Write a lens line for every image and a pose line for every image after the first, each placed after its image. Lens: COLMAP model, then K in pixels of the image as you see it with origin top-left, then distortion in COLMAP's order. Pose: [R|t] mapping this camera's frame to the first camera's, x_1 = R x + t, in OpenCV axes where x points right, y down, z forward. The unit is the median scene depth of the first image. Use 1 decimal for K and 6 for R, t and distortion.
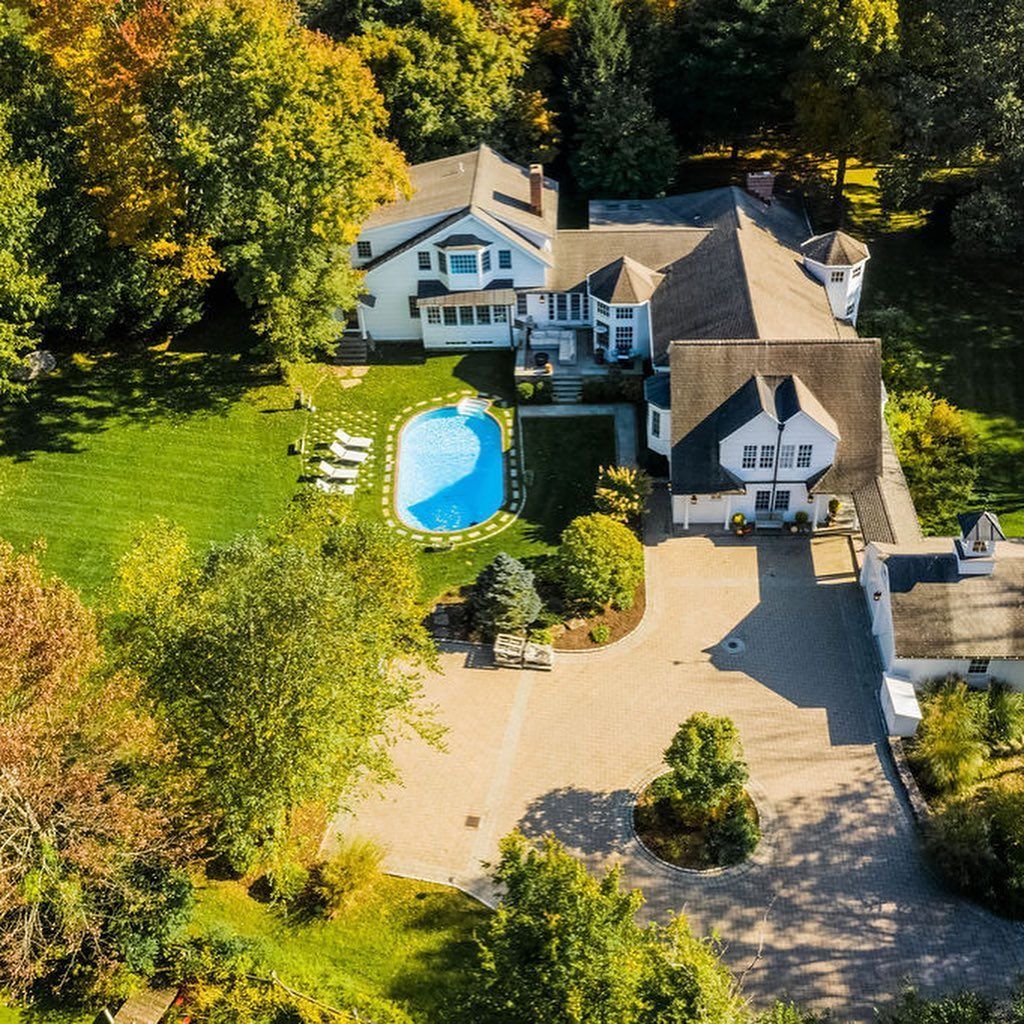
lens RADIAL K [[1265.8, 0, 512.7], [0, 1265.8, 514.3], [0, 0, 1]] dist [0.015275, 0.000000]
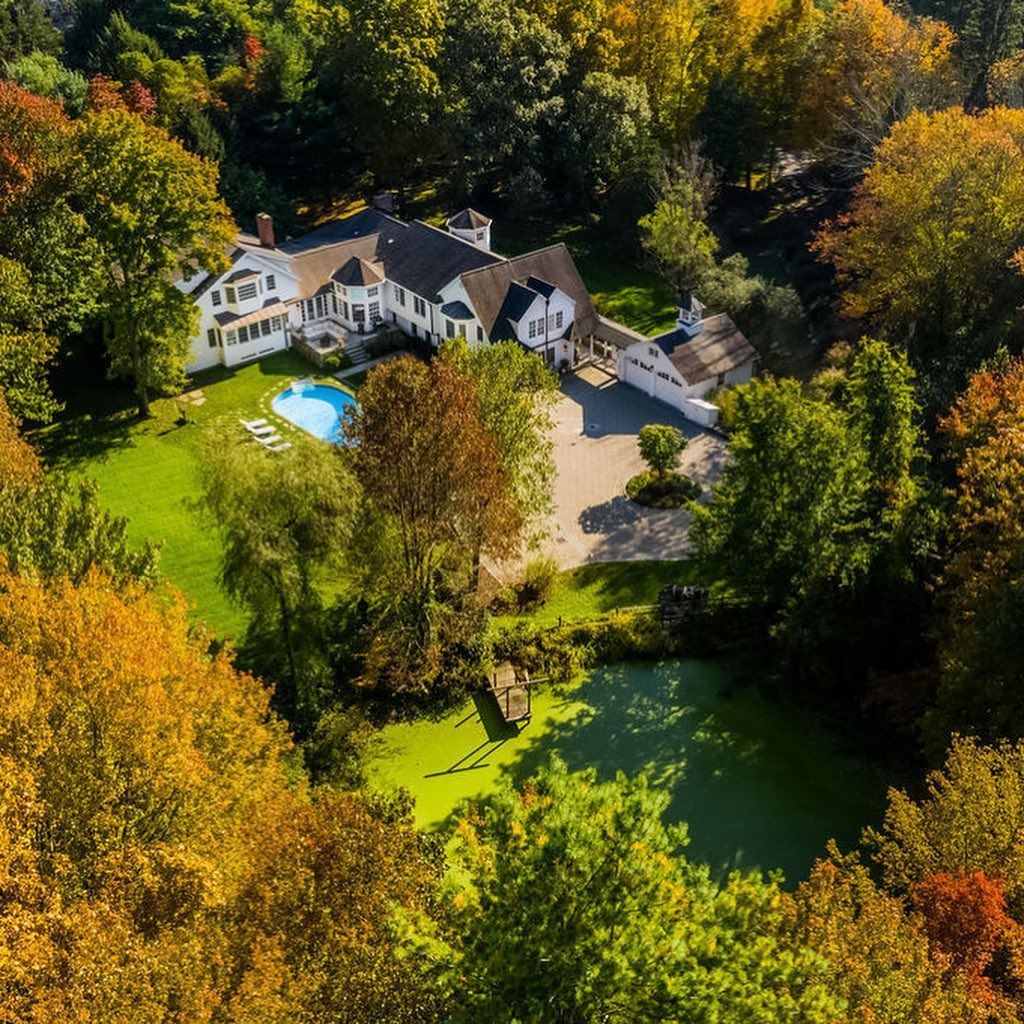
lens RADIAL K [[1265.8, 0, 511.0], [0, 1265.8, 510.7], [0, 0, 1]] dist [0.015275, 0.000000]
pose [[0.776474, -0.332475, 0.535302, -0.613000], [0.395234, 0.918576, -0.002775, 0.126846], [-0.490793, 0.213724, 0.844656, -0.211267]]
